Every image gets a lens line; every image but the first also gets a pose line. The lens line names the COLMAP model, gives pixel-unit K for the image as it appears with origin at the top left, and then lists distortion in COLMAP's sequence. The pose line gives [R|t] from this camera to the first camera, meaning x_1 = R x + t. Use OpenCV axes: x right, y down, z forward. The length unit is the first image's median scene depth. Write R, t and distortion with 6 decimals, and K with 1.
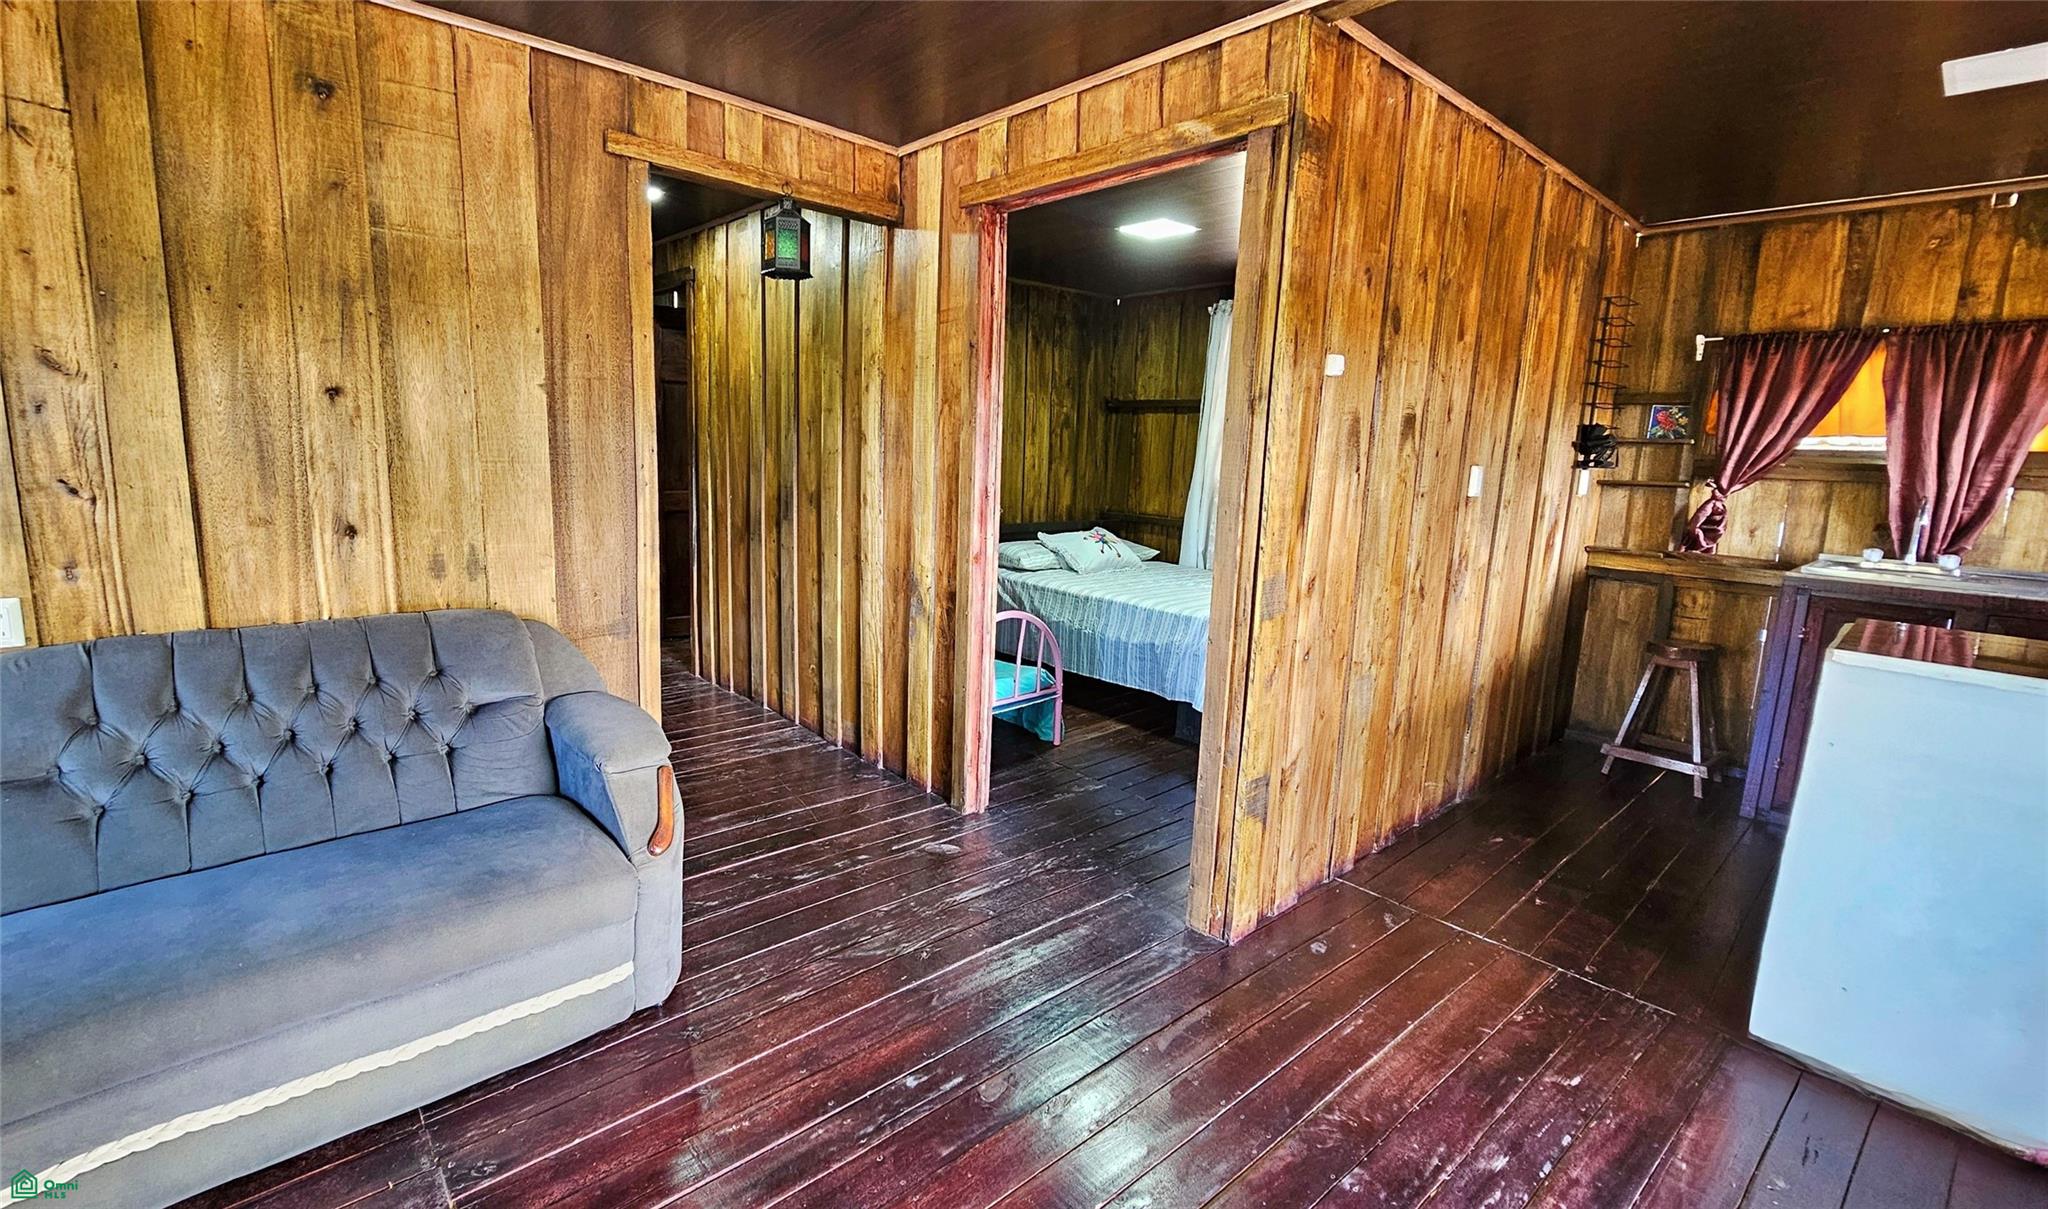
lens RADIAL K [[882.5, 0, 967.1], [0, 882.5, 575.2], [0, 0, 1]] dist [-0.001262, 0.000113]
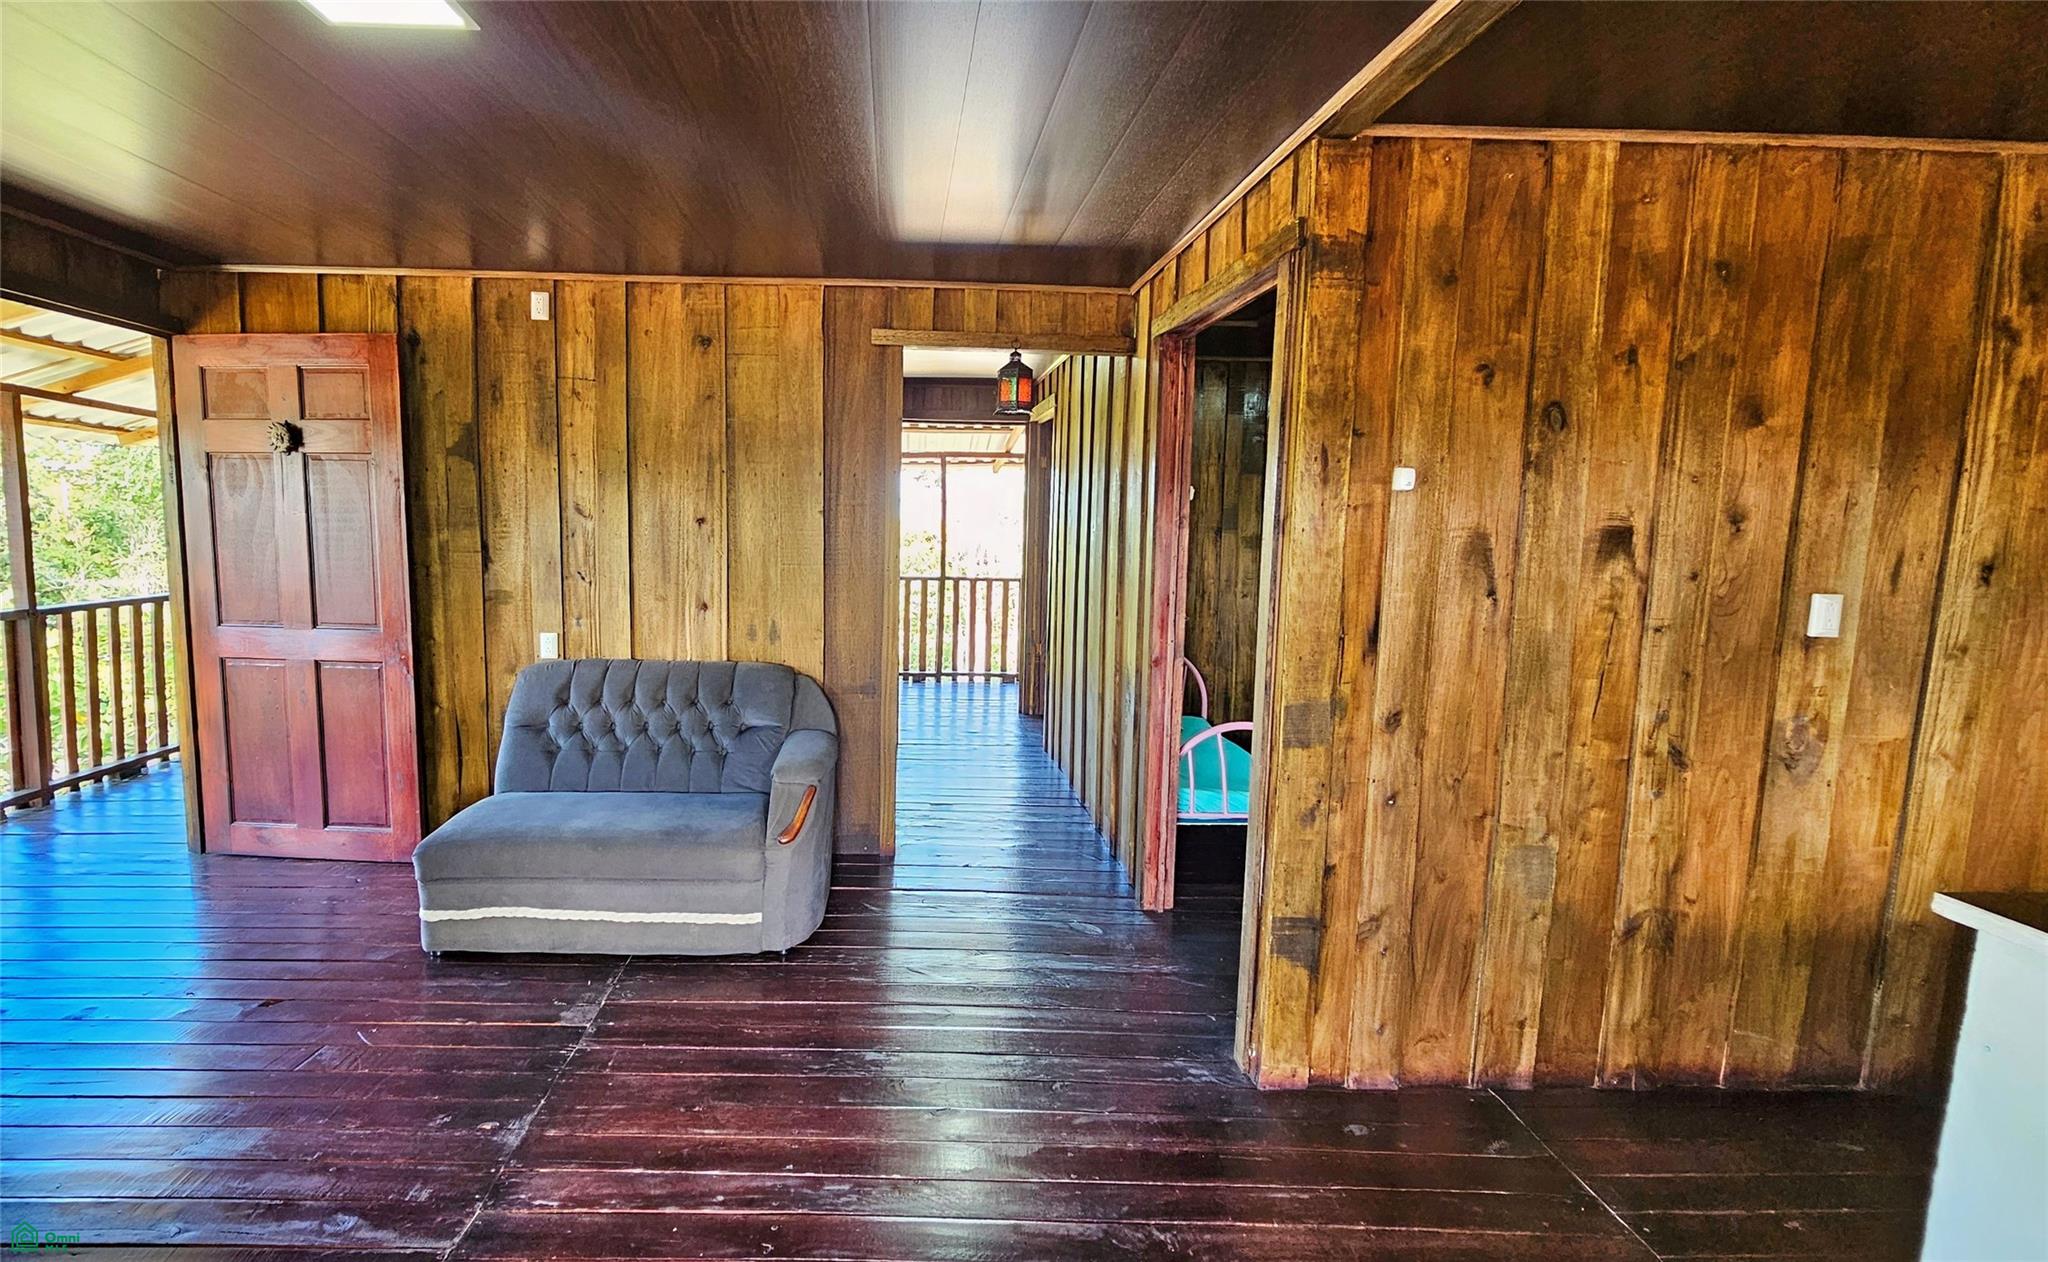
lens RADIAL K [[925.9, 0, 919.6], [0, 925.9, 599.1], [0, 0, 1]] dist [0.001807, -0.006832]
pose [[0.767111, 0.044554, -0.639966, 0.571500], [-0.091924, 0.994925, -0.040920, -0.026084], [0.634895, 0.090218, 0.767313, -0.034097]]
